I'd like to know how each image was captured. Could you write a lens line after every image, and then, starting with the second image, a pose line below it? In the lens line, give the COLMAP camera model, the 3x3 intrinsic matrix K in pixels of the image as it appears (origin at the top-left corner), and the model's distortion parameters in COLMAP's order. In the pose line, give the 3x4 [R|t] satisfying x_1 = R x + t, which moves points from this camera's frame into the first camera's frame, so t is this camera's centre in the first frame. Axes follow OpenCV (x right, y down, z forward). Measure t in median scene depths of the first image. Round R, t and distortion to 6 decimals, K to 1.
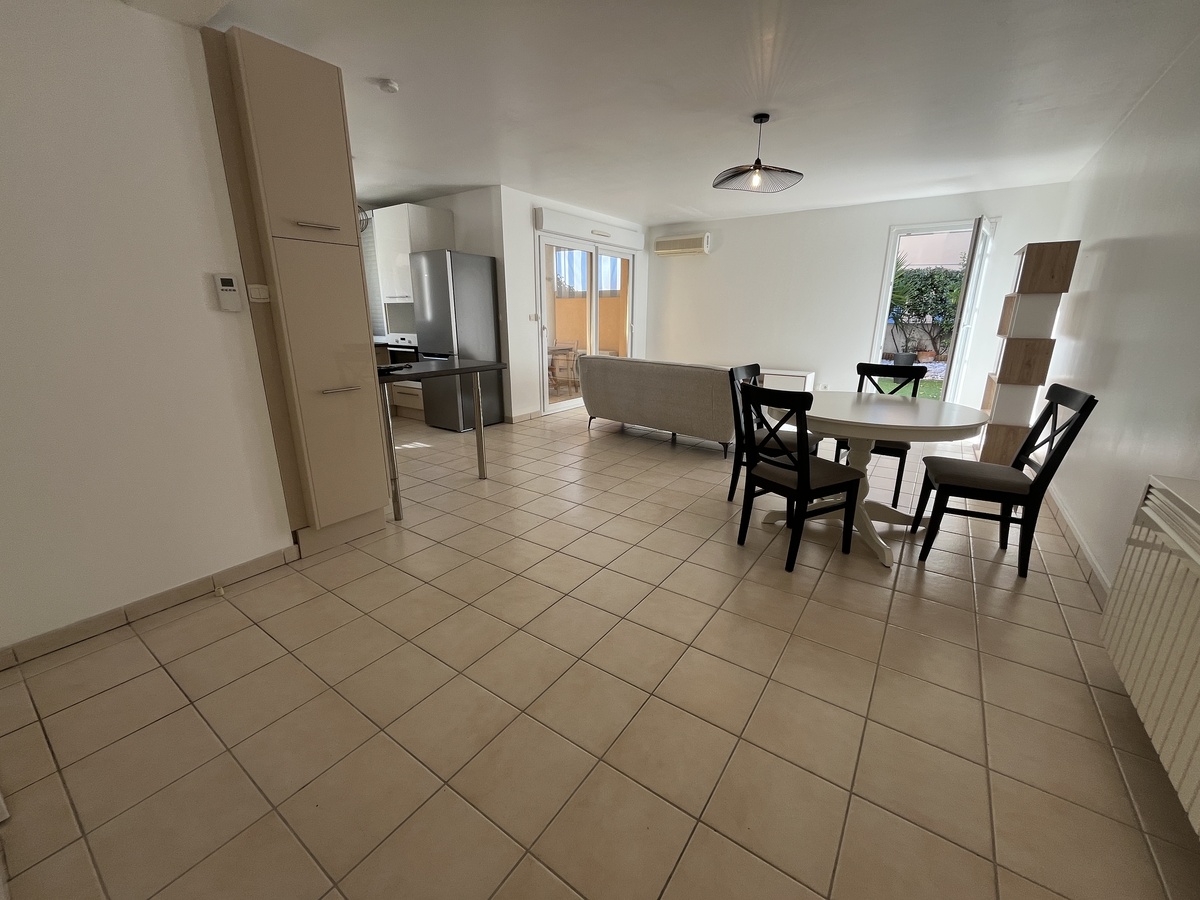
lens RADIAL K [[483.9, 0, 591.7], [0, 483.9, 452.2], [0, 0, 1]] dist [-0.000534, -0.000117]
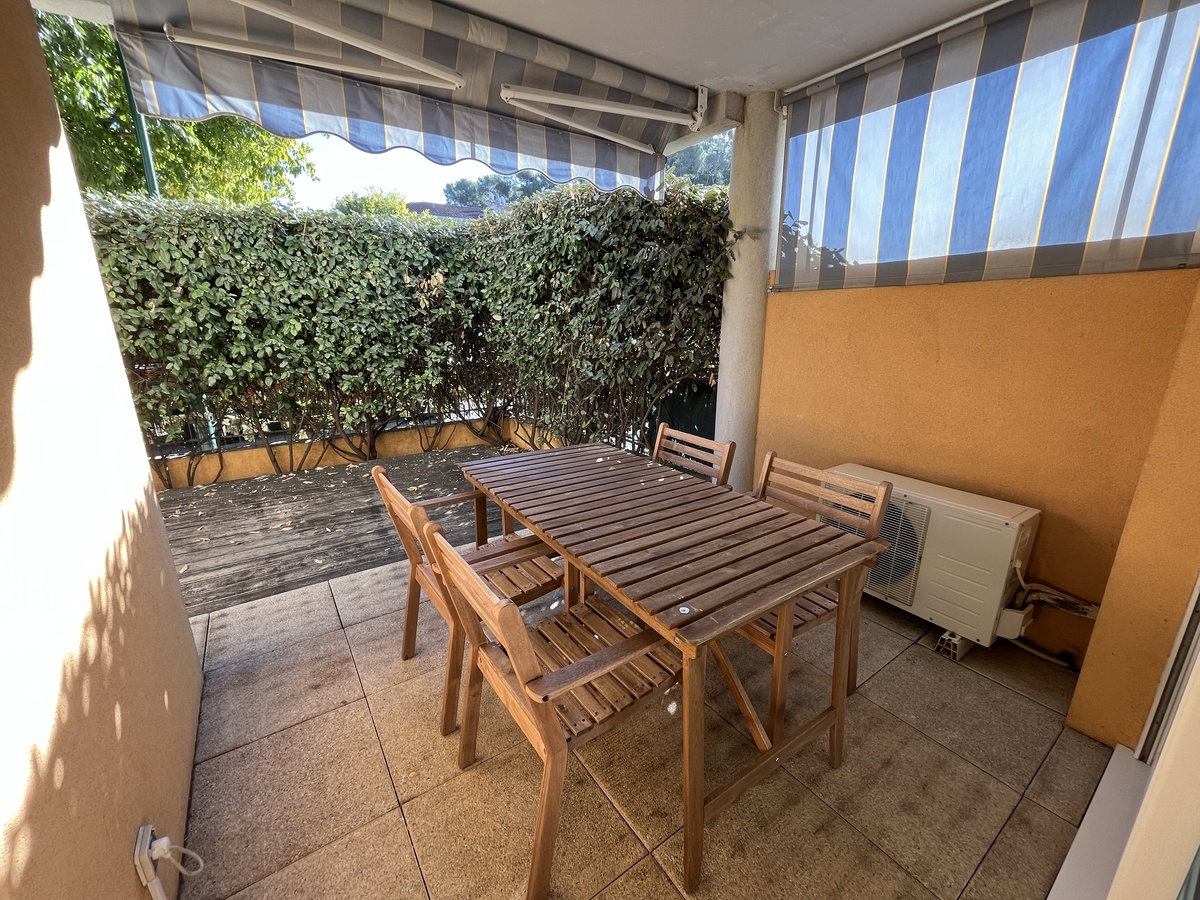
lens RADIAL K [[483.9, 0, 599.3], [0, 483.9, 451.8], [0, 0, 1]] dist [-0.000534, -0.000117]
pose [[0.941255, 0.083878, -0.327115, -0.105758], [-0.086638, 0.996221, 0.006152, -0.317771], [0.326394, 0.022550, 0.944965, 1.029924]]
